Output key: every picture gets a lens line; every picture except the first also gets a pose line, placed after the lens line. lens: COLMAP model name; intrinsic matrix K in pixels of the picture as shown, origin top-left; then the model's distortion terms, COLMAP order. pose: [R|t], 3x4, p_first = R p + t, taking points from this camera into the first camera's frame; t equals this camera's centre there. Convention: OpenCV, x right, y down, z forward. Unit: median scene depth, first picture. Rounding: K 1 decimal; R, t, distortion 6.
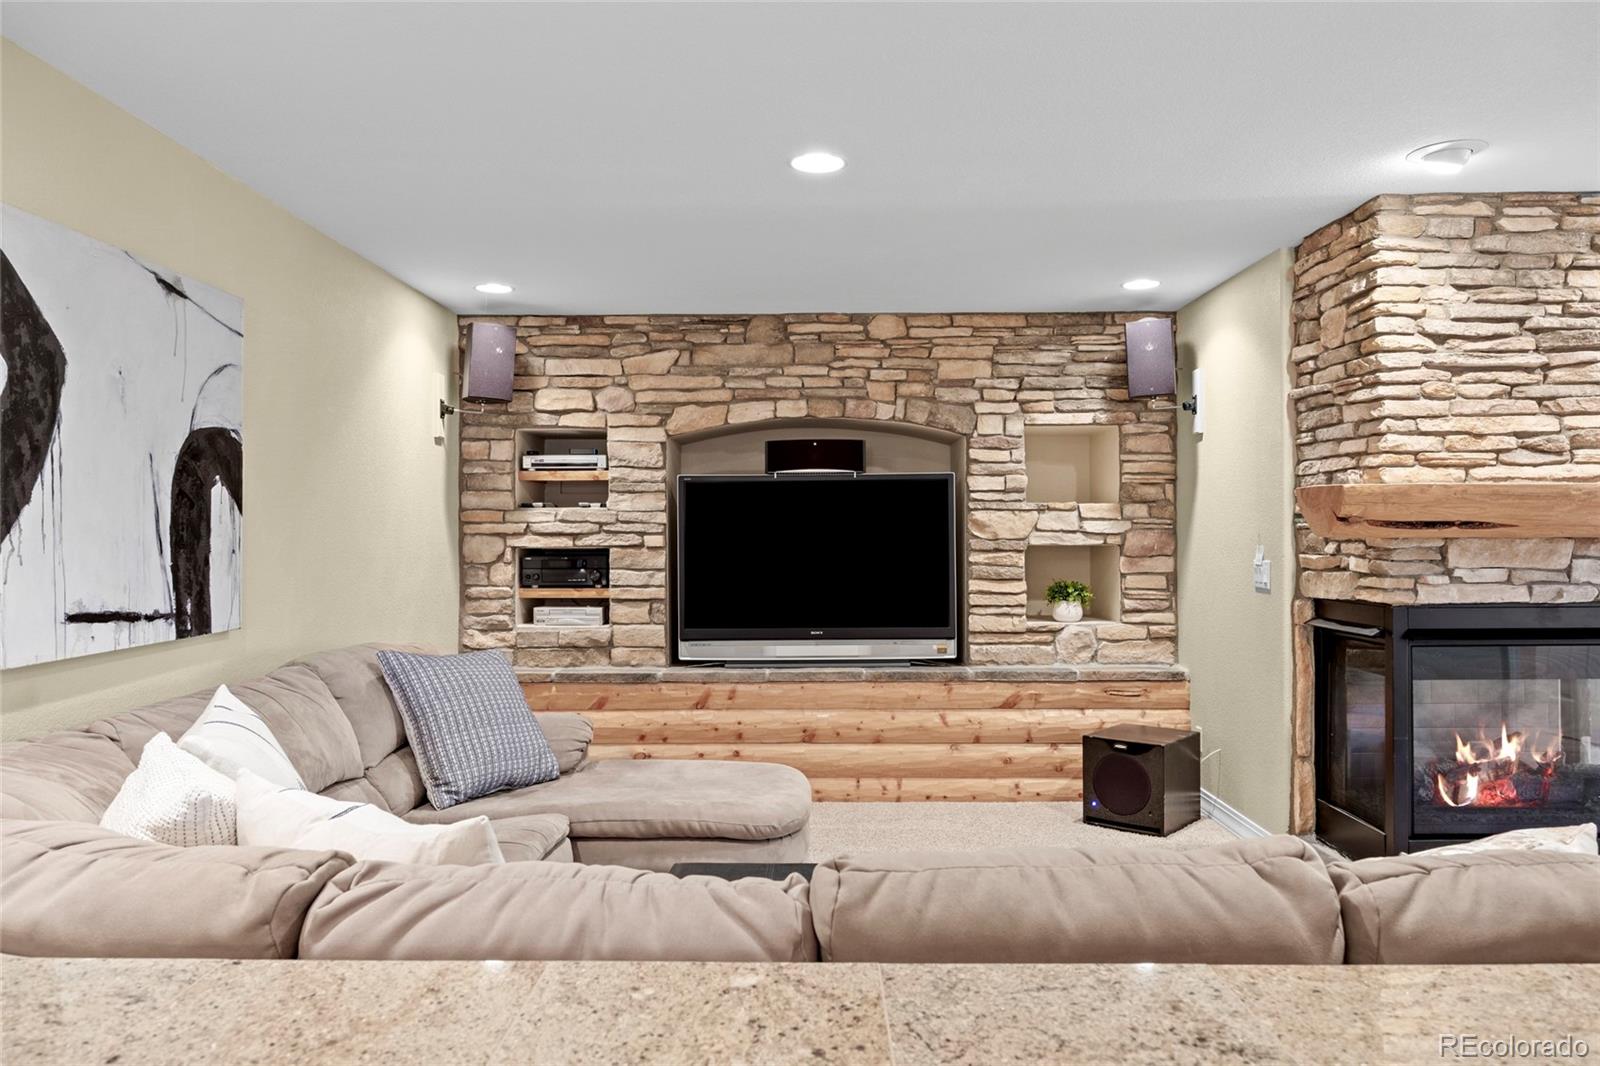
lens RADIAL K [[1097.6, 0, 800.9], [0, 1097.6, 510.3], [0, 0, 1]] dist [-0.005119, -0.001745]
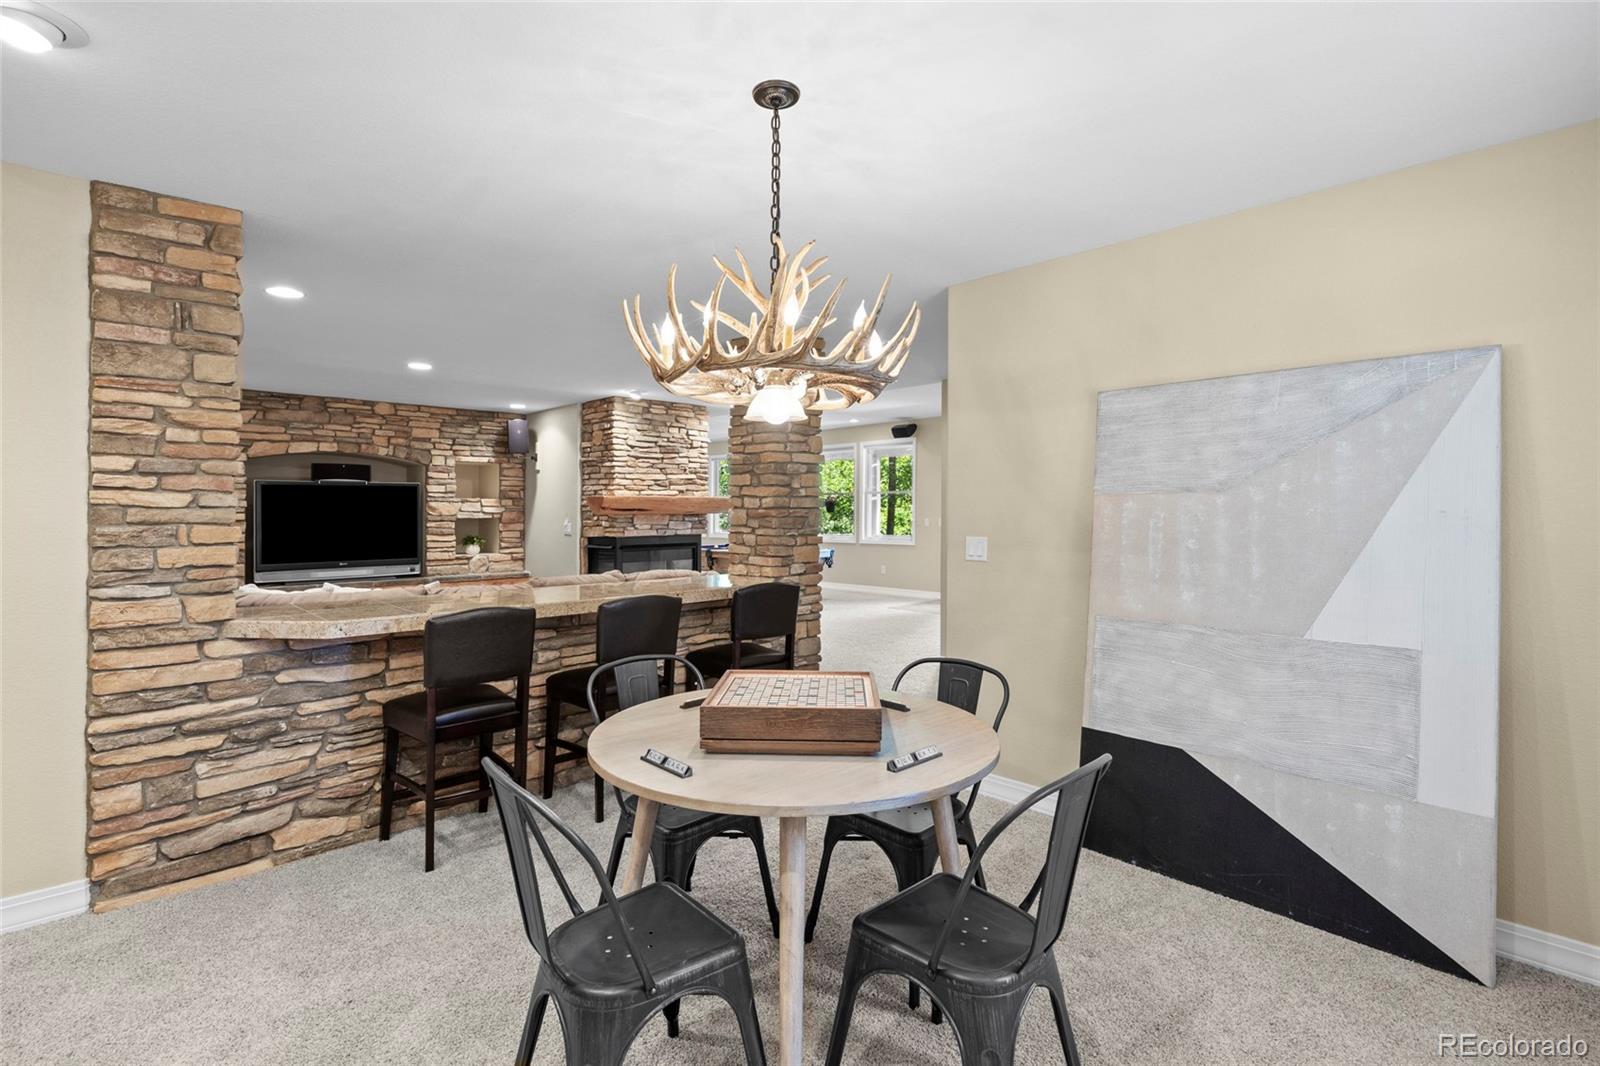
lens RADIAL K [[760.0, 0, 799.8], [0, 760.0, 515.4], [0, 0, 1]] dist [-0.001951, -0.000355]
pose [[0.718979, -0.001047, 0.695031, -0.337489], [-0.015359, 0.999731, 0.017394, -0.009589], [-0.694862, -0.023181, 0.718769, -0.517412]]
